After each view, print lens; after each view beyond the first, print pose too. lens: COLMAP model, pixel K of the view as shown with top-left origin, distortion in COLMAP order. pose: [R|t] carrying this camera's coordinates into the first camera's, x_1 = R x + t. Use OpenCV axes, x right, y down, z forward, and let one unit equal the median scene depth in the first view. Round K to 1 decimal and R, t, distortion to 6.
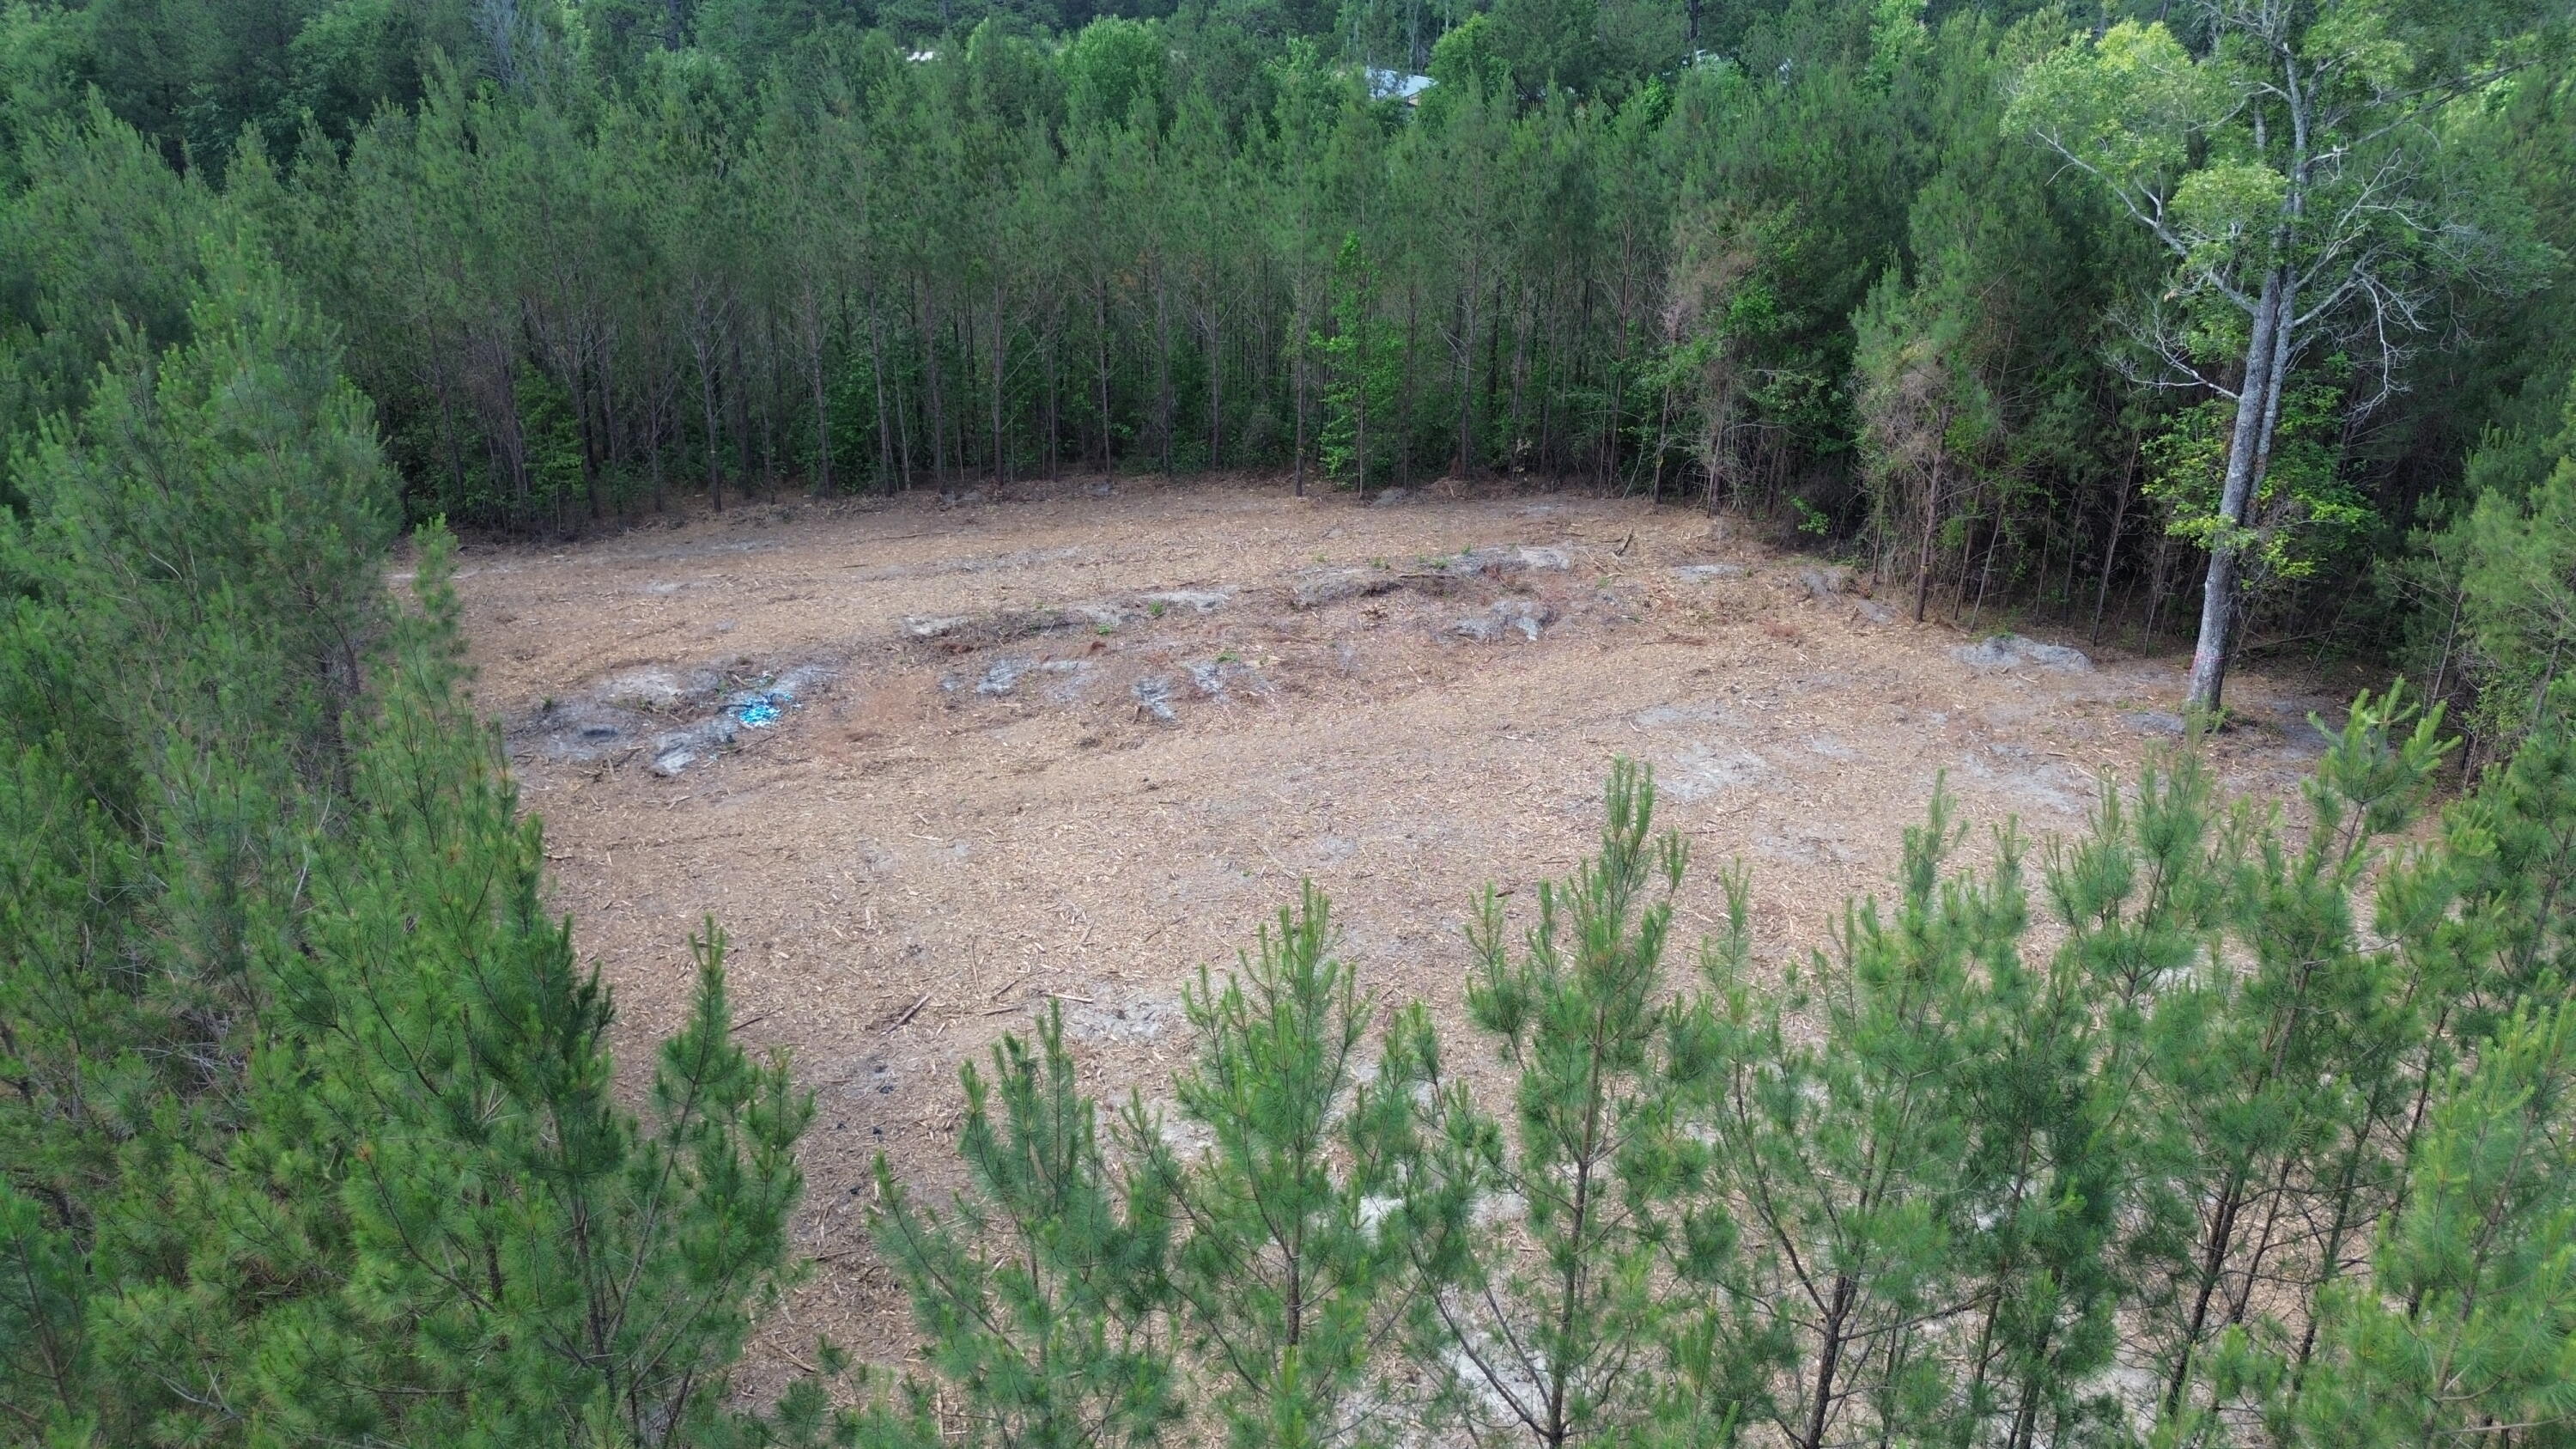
lens RADIAL K [[1806.0, 0, 1288.2], [0, 1806.0, 728.6], [0, 0, 1]] dist [0.048315, -0.051439]
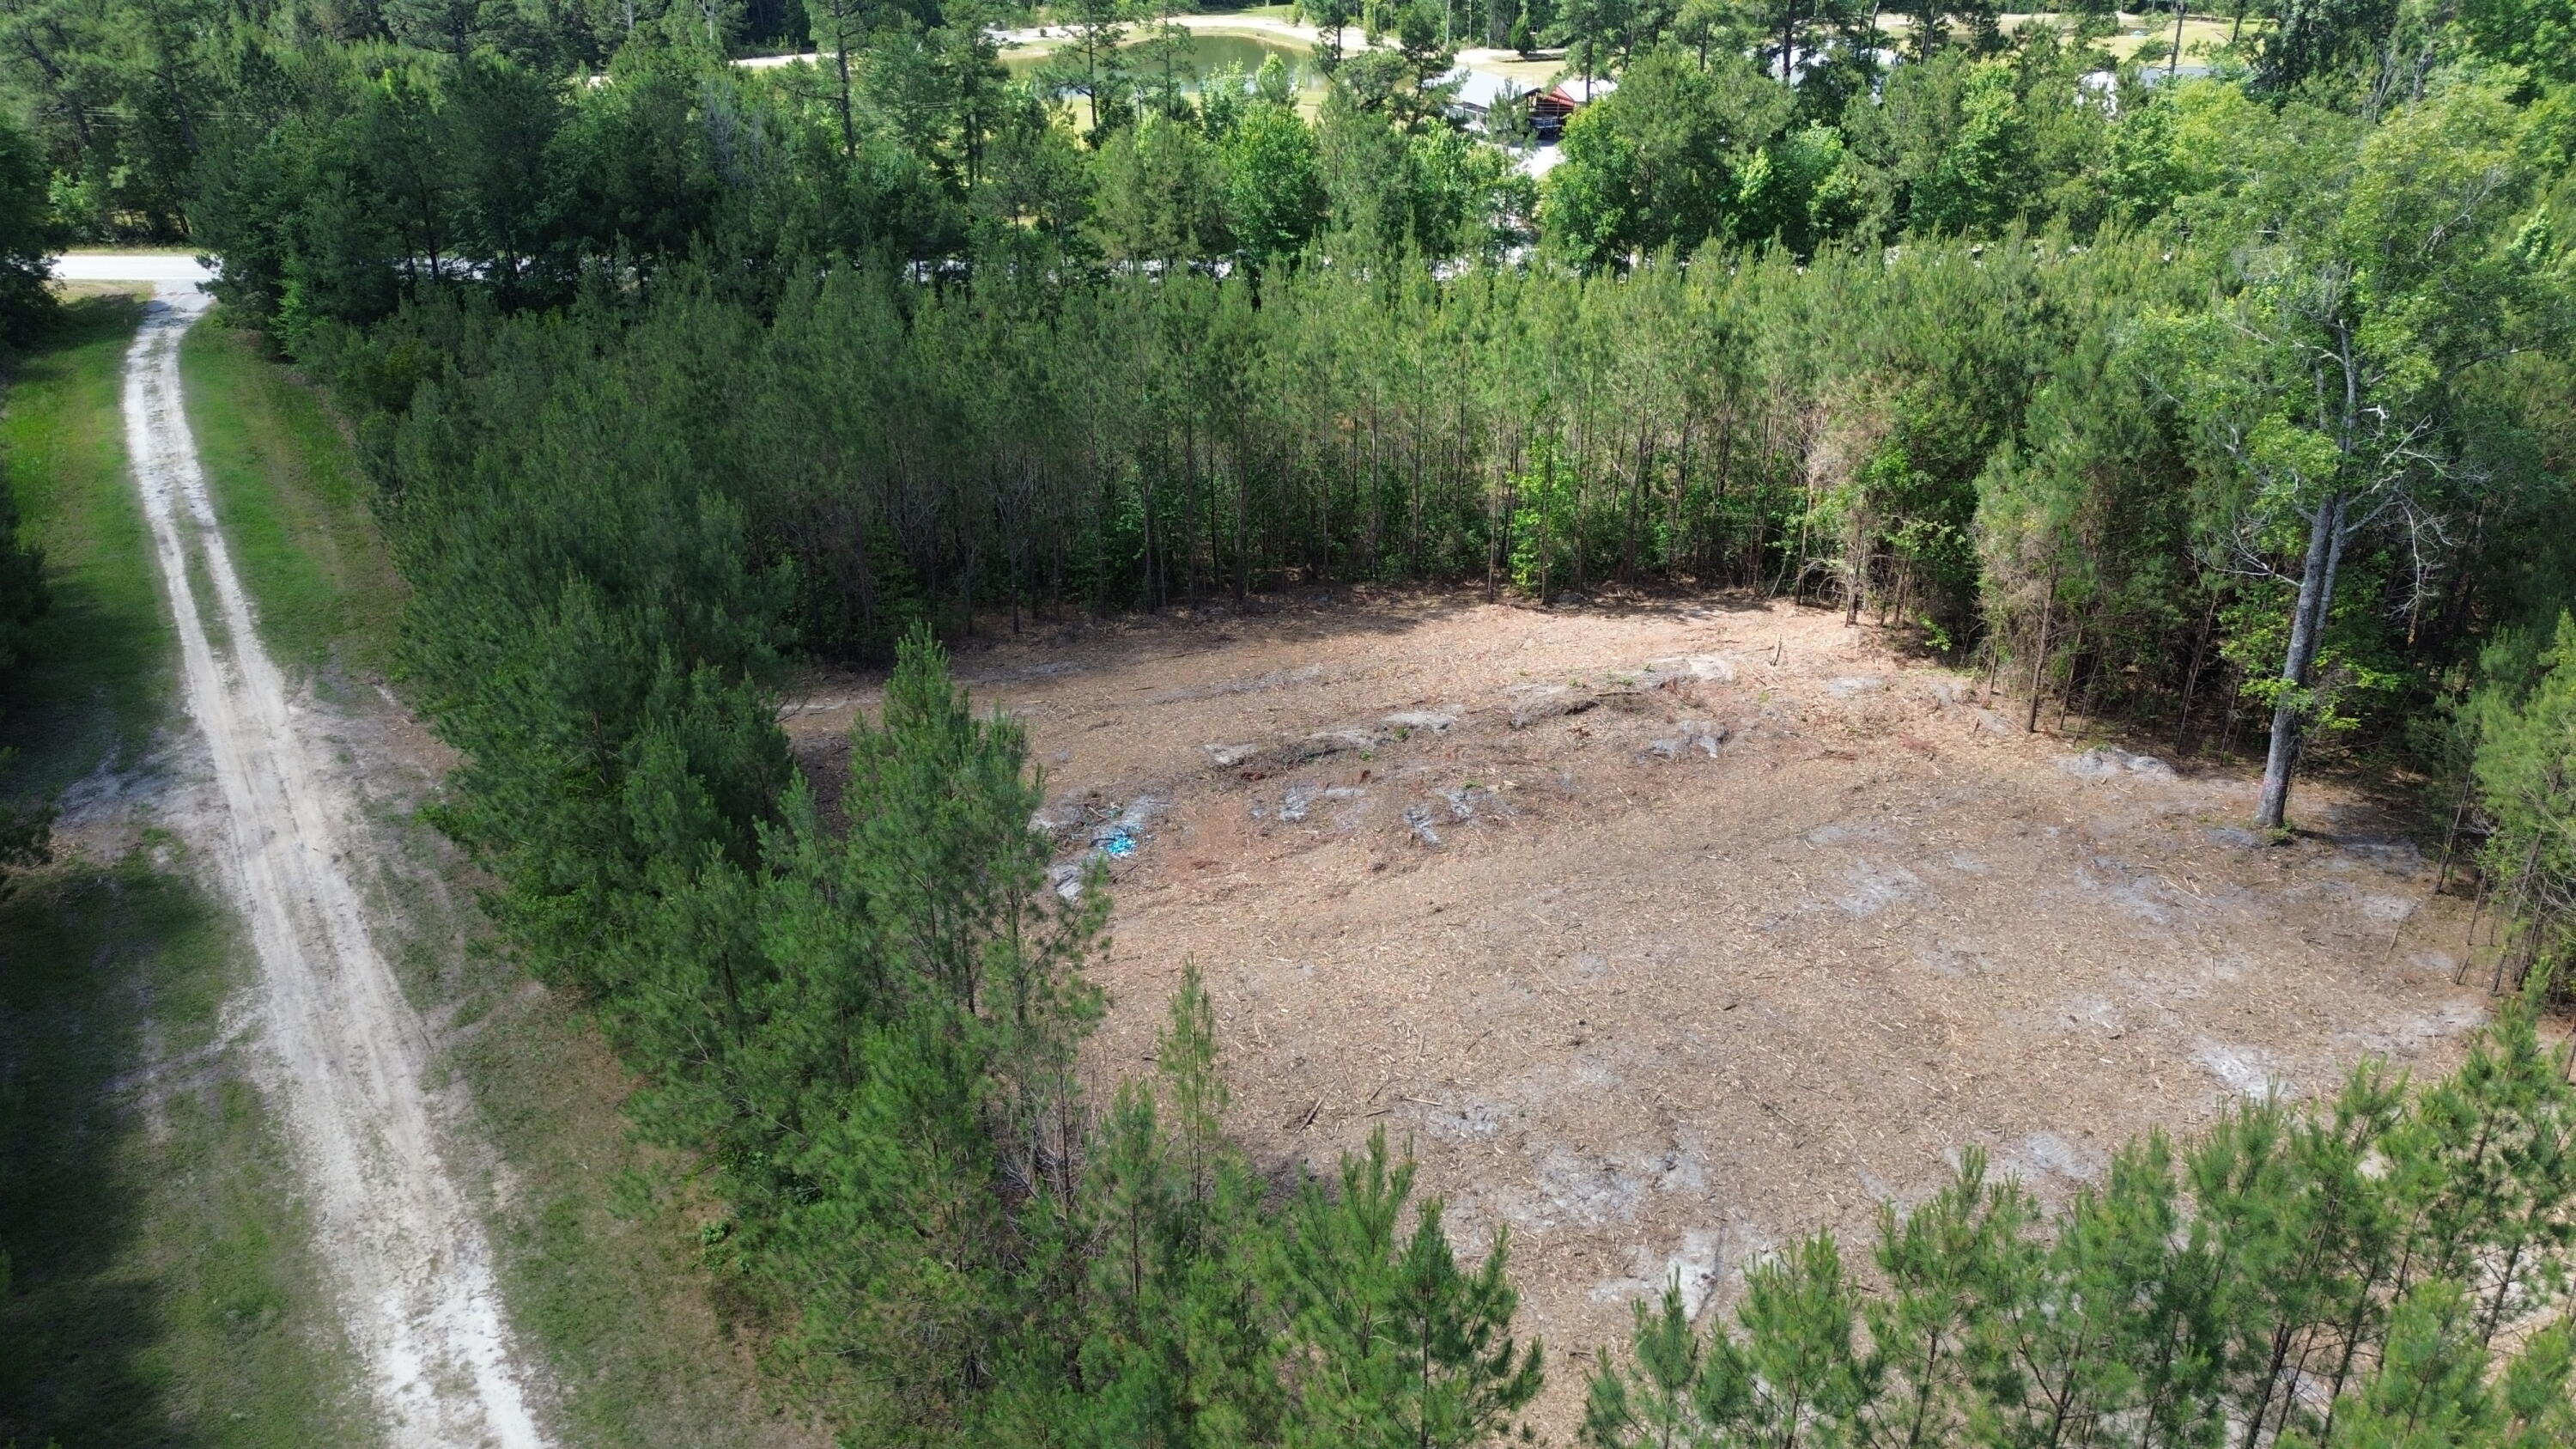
lens RADIAL K [[1806.0, 0, 1275.8], [0, 1806.0, 716.7], [0, 0, 1]] dist [0.048315, -0.051439]
pose [[0.999429, -0.013310, -0.031042, -0.134594], [0.014671, 0.998923, 0.044021, -0.147266], [0.030423, -0.044451, 0.998548, -0.258065]]
